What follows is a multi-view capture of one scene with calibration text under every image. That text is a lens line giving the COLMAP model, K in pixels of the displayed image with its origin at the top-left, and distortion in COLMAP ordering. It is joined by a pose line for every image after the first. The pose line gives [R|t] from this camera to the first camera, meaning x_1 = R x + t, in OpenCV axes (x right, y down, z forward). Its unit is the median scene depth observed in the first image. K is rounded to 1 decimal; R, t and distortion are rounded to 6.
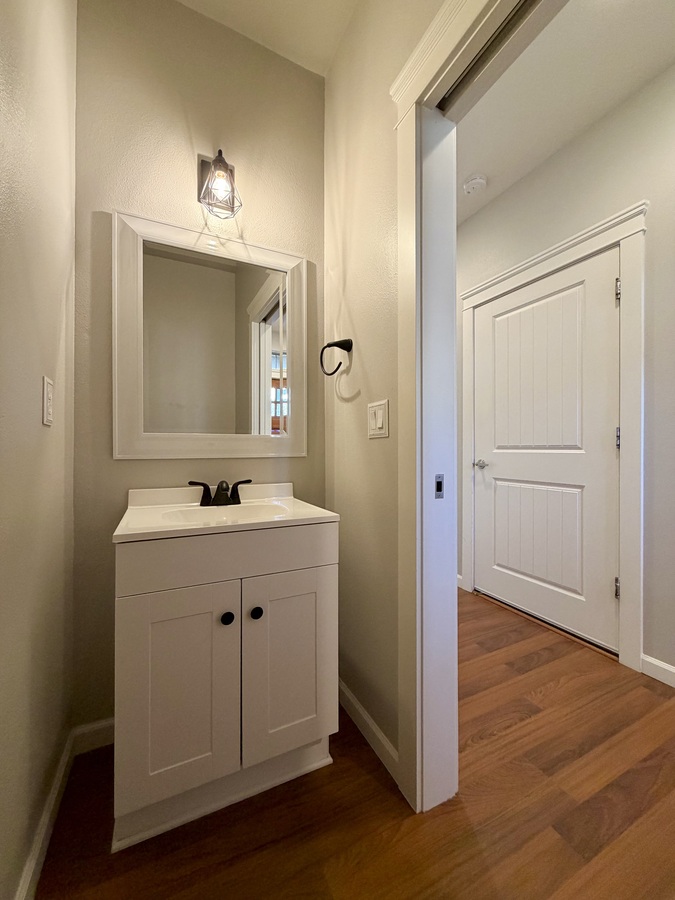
lens RADIAL K [[357.3, 0, 335.5], [0, 357.3, 449.2], [0, 0, 1]] dist [-0.001219, 0.000064]
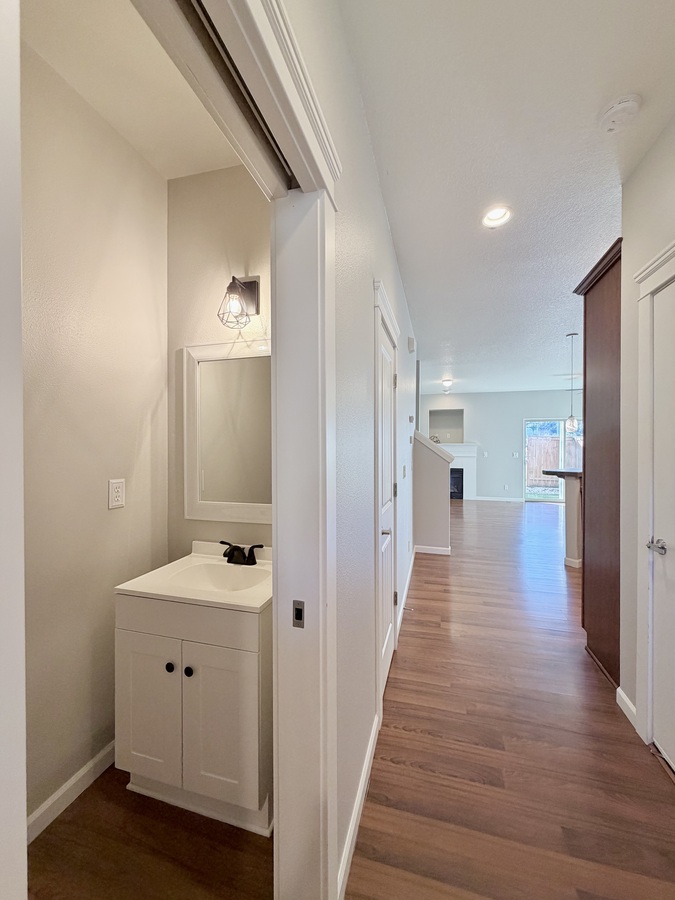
lens RADIAL K [[357.3, 0, 338.2], [0, 357.3, 447.7], [0, 0, 1]] dist [-0.001219, 0.000064]
pose [[0.746469, 0.001230, -0.665419, 0.763453], [-0.000055, 0.999998, 0.001787, -0.249012], [0.665421, -0.001298, 0.746468, 0.319570]]
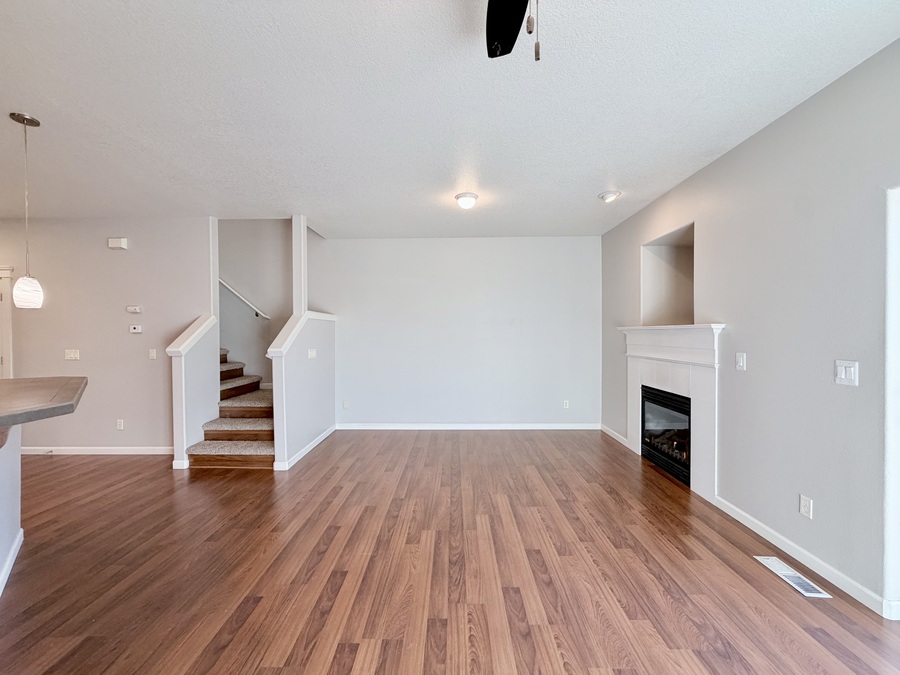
lens RADIAL K [[357.3, 0, 448.0], [0, 357.3, 338.0], [0, 0, 1]] dist [-0.001219, 0.000064]
pose [[-0.456575, 0.009054, -0.889639, 0.770232], [0.001425, 0.999954, 0.009446, -0.253533], [0.889684, 0.003045, -0.456567, 6.795990]]
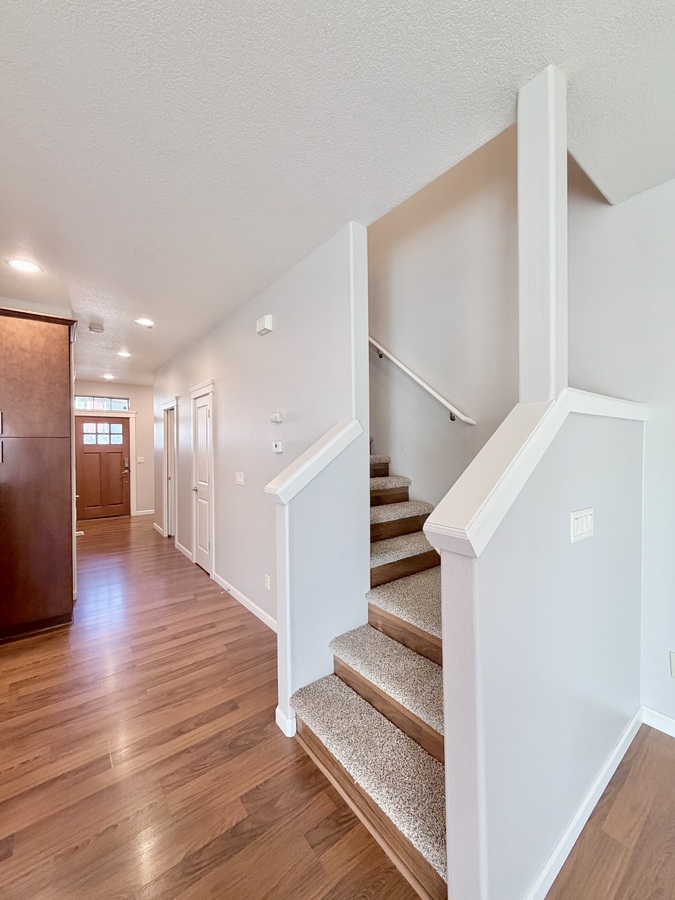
lens RADIAL K [[357.3, 0, 338.9], [0, 357.3, 447.7], [0, 0, 1]] dist [-0.001219, 0.000064]
pose [[-0.978362, 0.004466, -0.206850, -0.676123], [0.003551, 0.999982, 0.004795, -0.308415], [0.206868, 0.003957, -0.978361, 5.055752]]
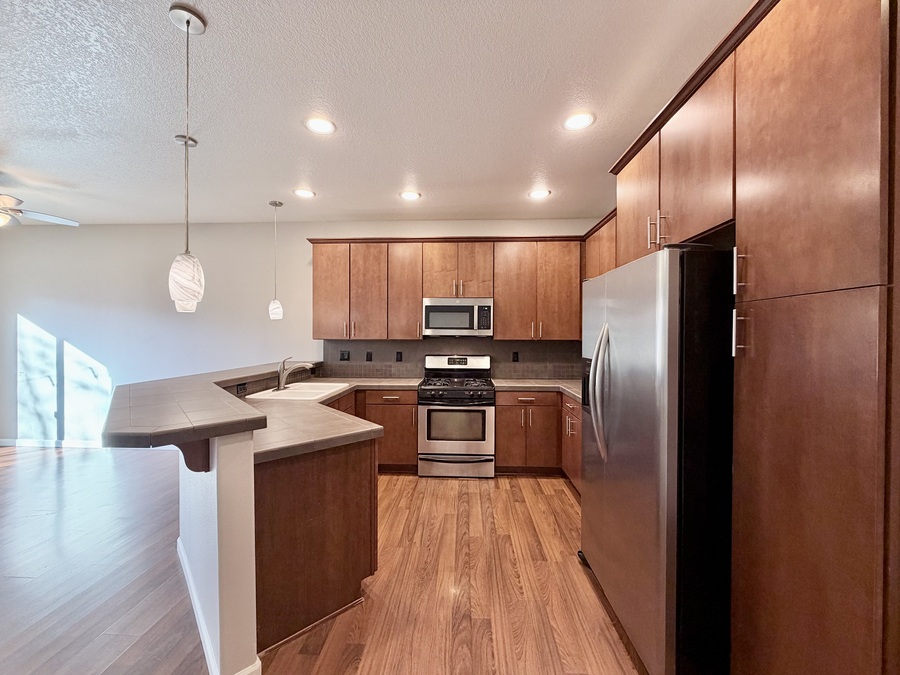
lens RADIAL K [[357.3, 0, 447.8], [0, 357.3, 337.2], [0, 0, 1]] dist [-0.001219, 0.000064]
pose [[0.481577, -0.005807, 0.876384, -0.424109], [-0.002453, 0.999965, 0.007973, -0.278286], [-0.876400, -0.005989, 0.481546, 2.955603]]
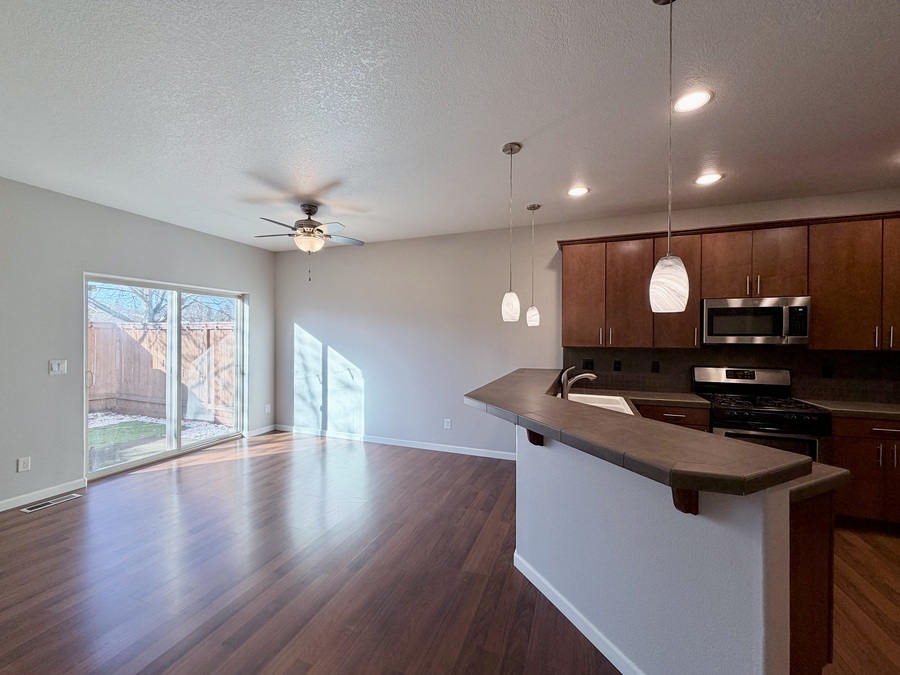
lens RADIAL K [[357.3, 0, 448.4], [0, 357.3, 337.4], [0, 0, 1]] dist [-0.001219, 0.000064]
pose [[0.730817, -0.000985, 0.682572, -0.934300], [-0.001629, 0.999994, 0.003188, -0.315589], [-0.682571, -0.003442, 0.730811, 3.932304]]
